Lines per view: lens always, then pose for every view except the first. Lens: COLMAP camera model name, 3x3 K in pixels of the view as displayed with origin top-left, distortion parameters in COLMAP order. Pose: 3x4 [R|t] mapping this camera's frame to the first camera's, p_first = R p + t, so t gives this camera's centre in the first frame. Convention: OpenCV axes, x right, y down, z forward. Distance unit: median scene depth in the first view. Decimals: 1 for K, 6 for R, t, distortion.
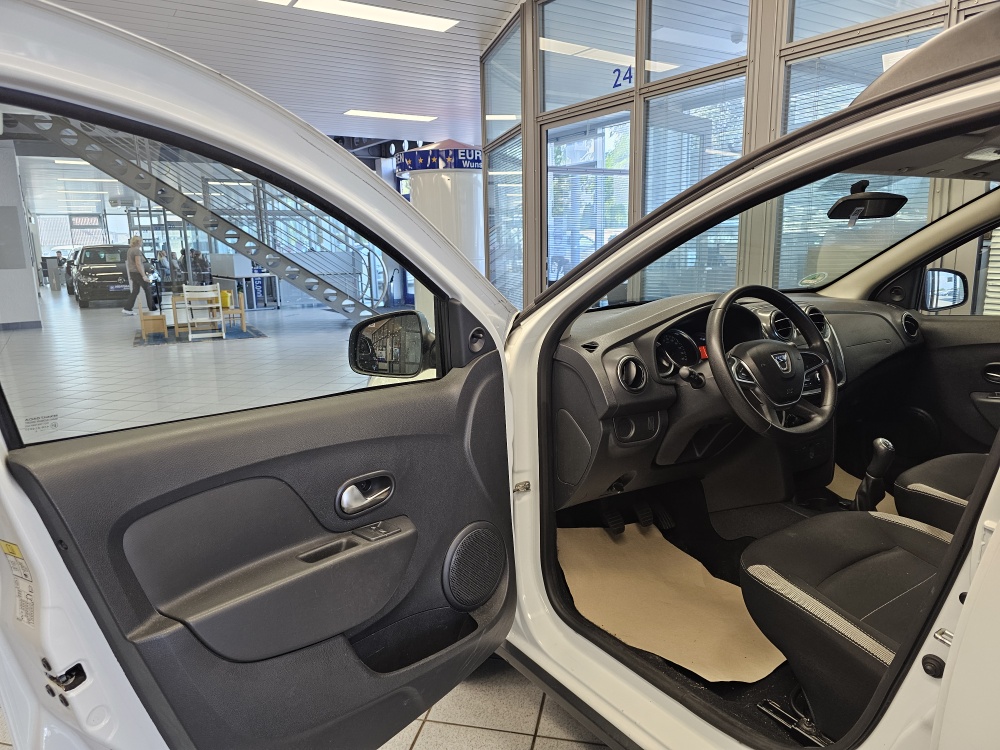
lens RADIAL K [[675.9, 0, 502.4], [0, 675.9, 375.1], [0, 0, 1]] dist [0.054606, -0.055465]
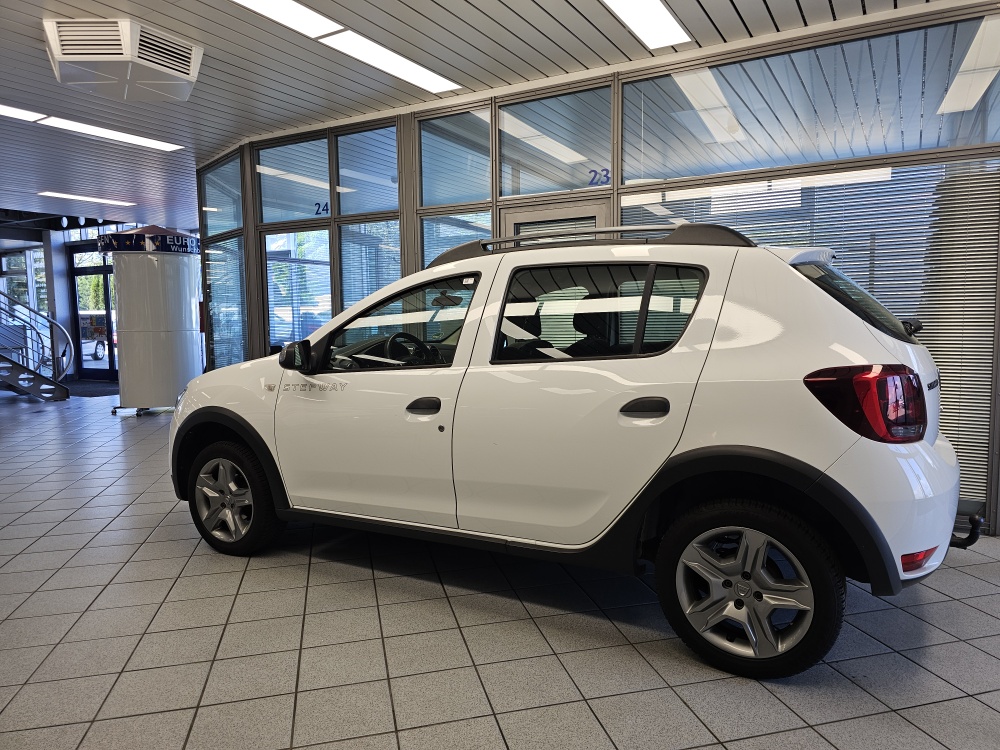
lens RADIAL K [[675.9, 0, 506.0], [0, 675.9, 383.6], [0, 0, 1]] dist [0.054606, -0.055465]
pose [[0.894224, -0.033055, 0.446397, -0.144724], [0.077330, 0.993683, -0.081327, 0.102976], [-0.440889, 0.107245, 0.891132, -0.483322]]
